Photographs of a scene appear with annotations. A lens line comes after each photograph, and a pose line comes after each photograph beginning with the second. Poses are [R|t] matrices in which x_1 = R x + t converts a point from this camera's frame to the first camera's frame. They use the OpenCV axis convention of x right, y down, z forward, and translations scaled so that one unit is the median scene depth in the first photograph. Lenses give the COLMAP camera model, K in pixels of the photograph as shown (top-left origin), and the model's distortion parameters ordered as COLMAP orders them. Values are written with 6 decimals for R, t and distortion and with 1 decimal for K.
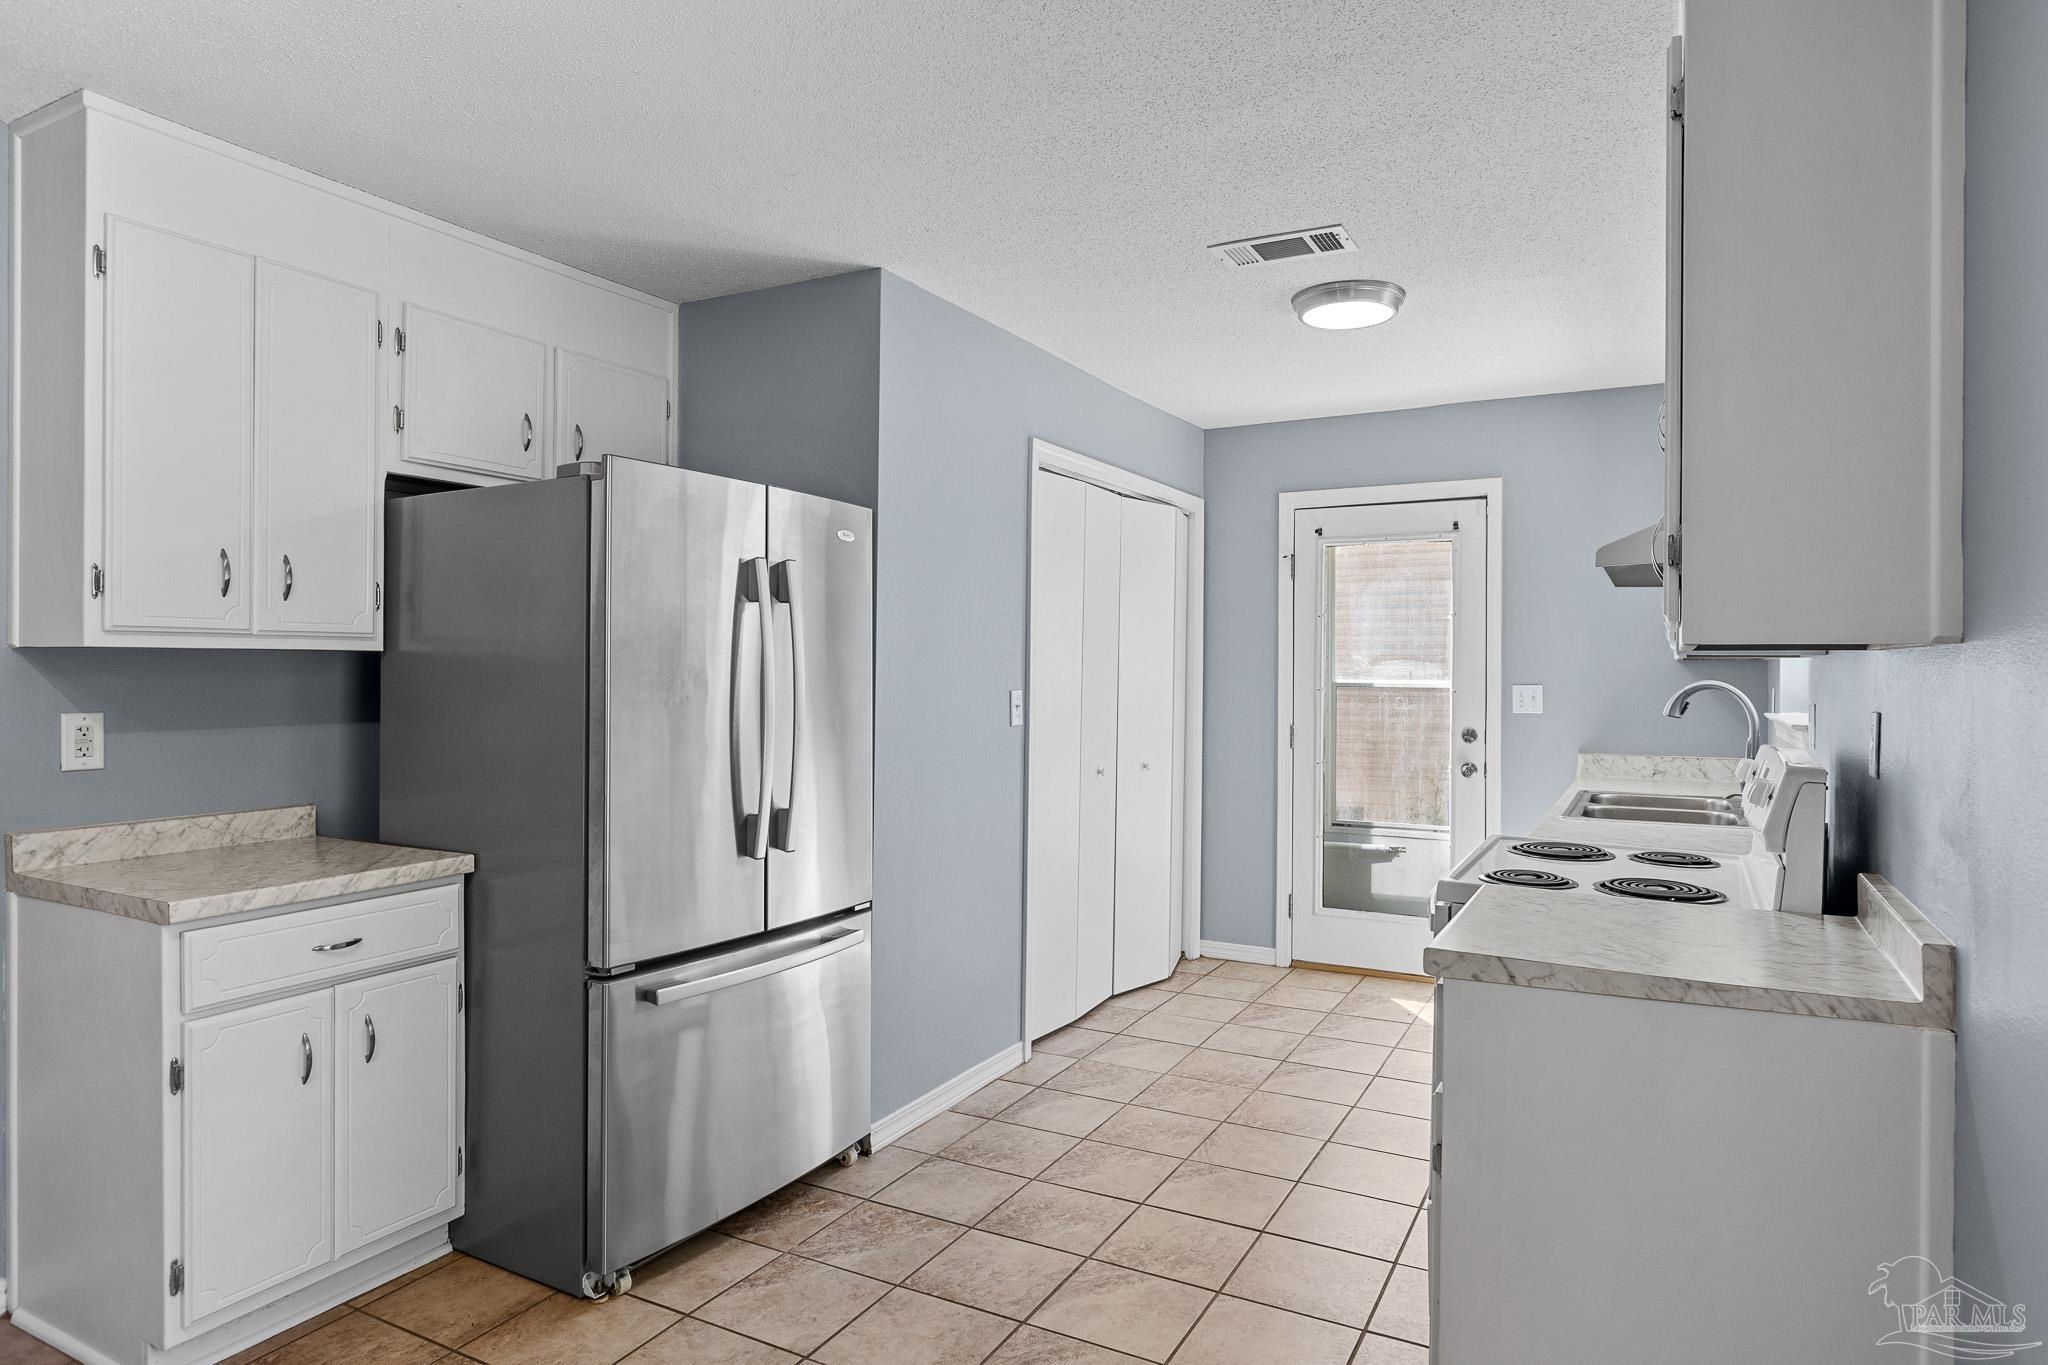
lens RADIAL K [[1182.7, 0, 1030.9], [0, 1182.7, 669.3], [0, 0, 1]] dist [-0.001478, 0.001562]
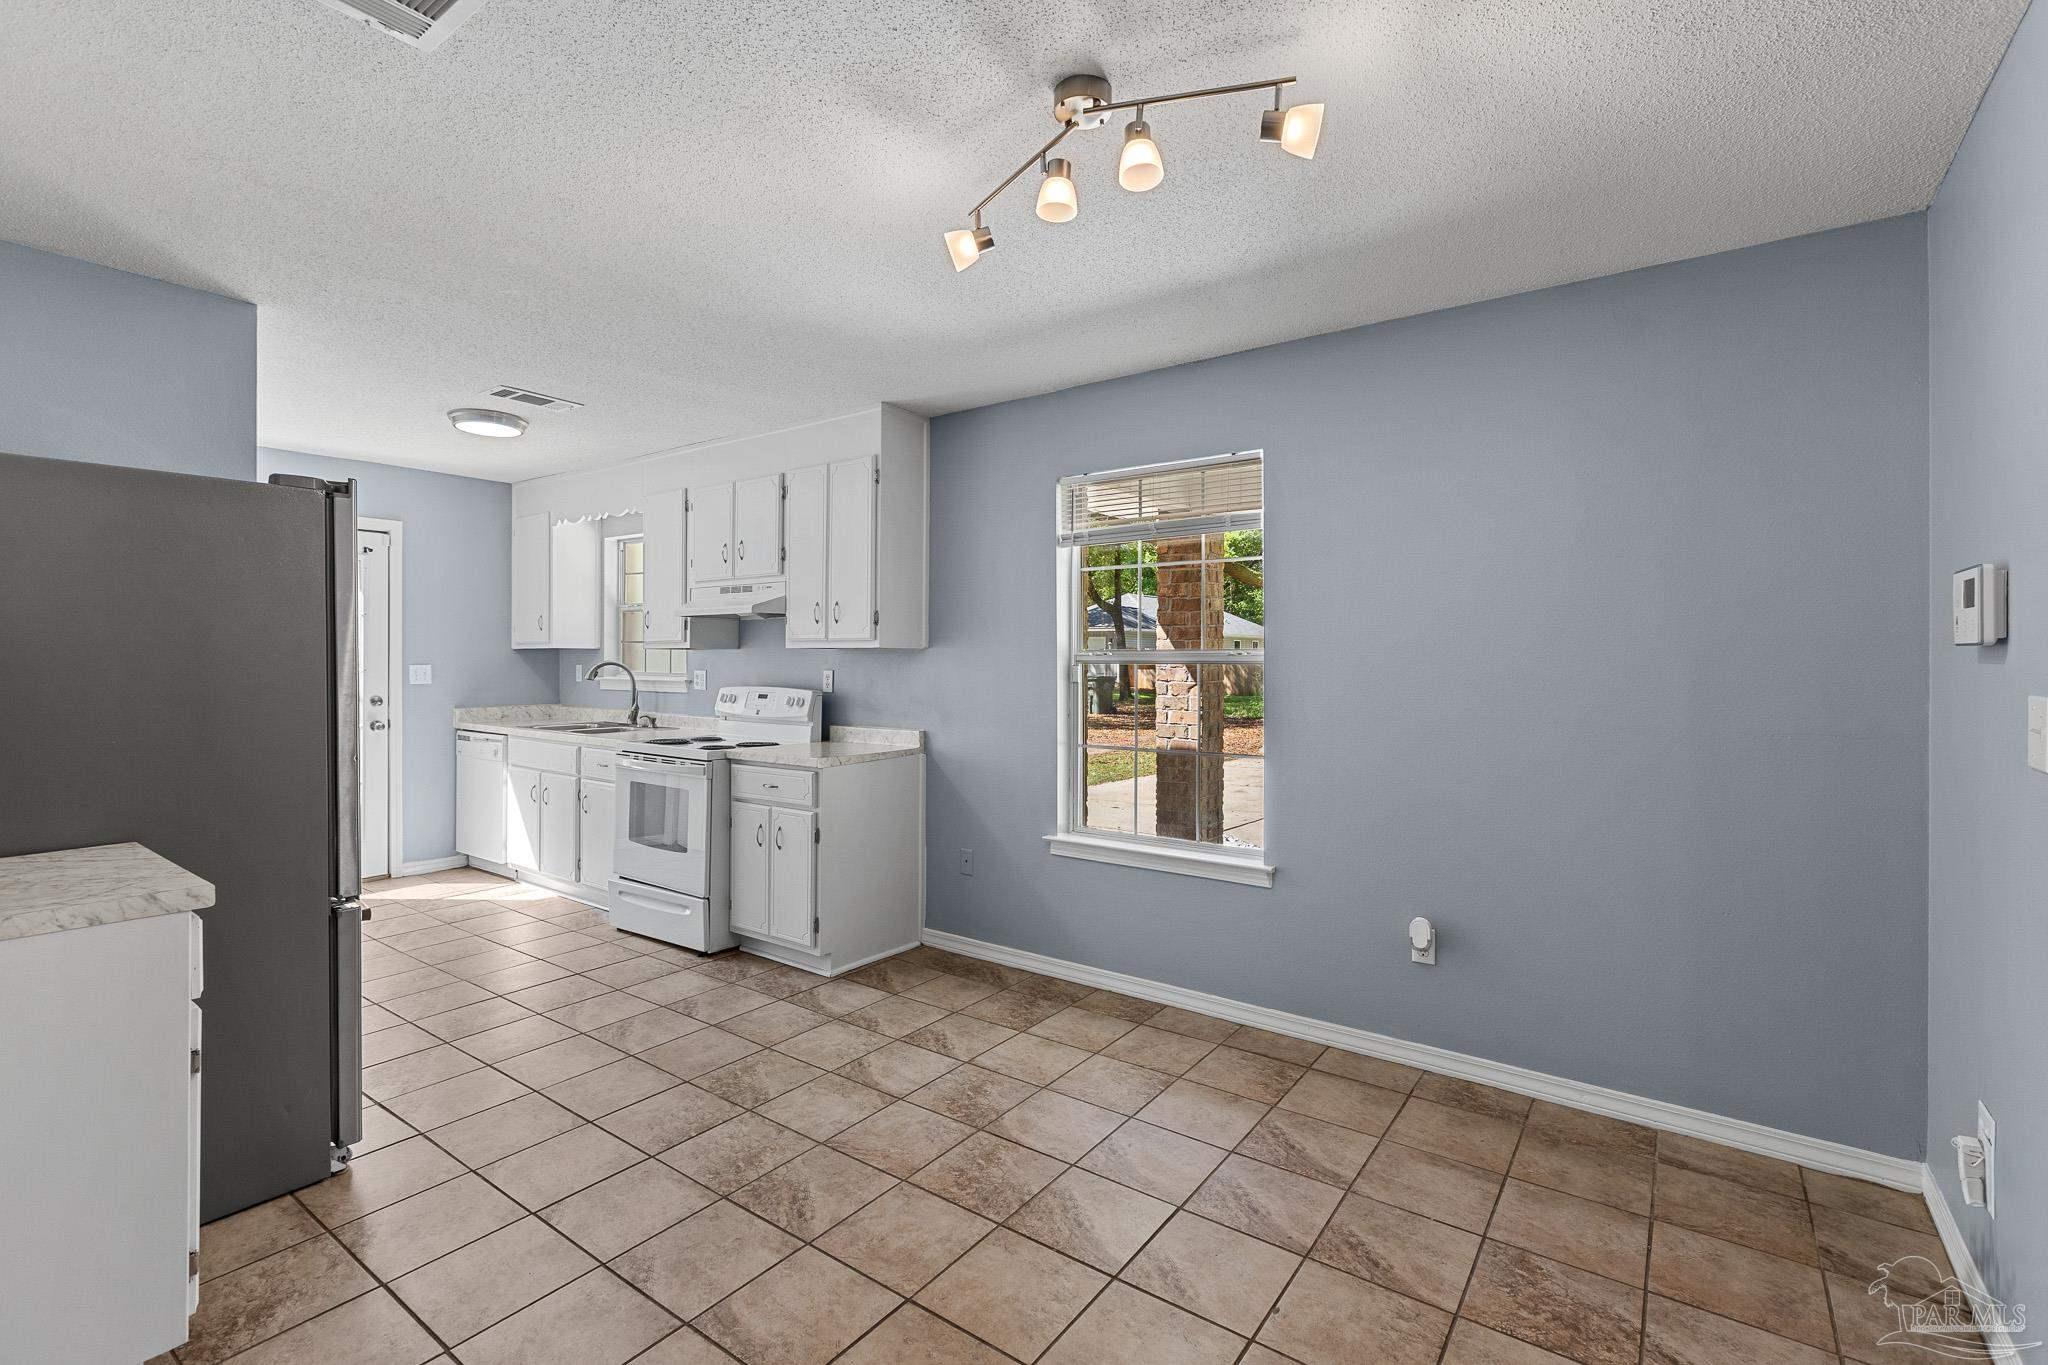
lens RADIAL K [[920.3, 0, 1028.7], [0, 920.3, 666.8], [0, 0, 1]] dist [0.006505, -0.000543]
pose [[0.136826, -0.011566, 0.990528, -0.674204], [-0.002918, 0.999923, 0.012079, -0.000091], [-0.990591, -0.004543, 0.136782, 0.095415]]
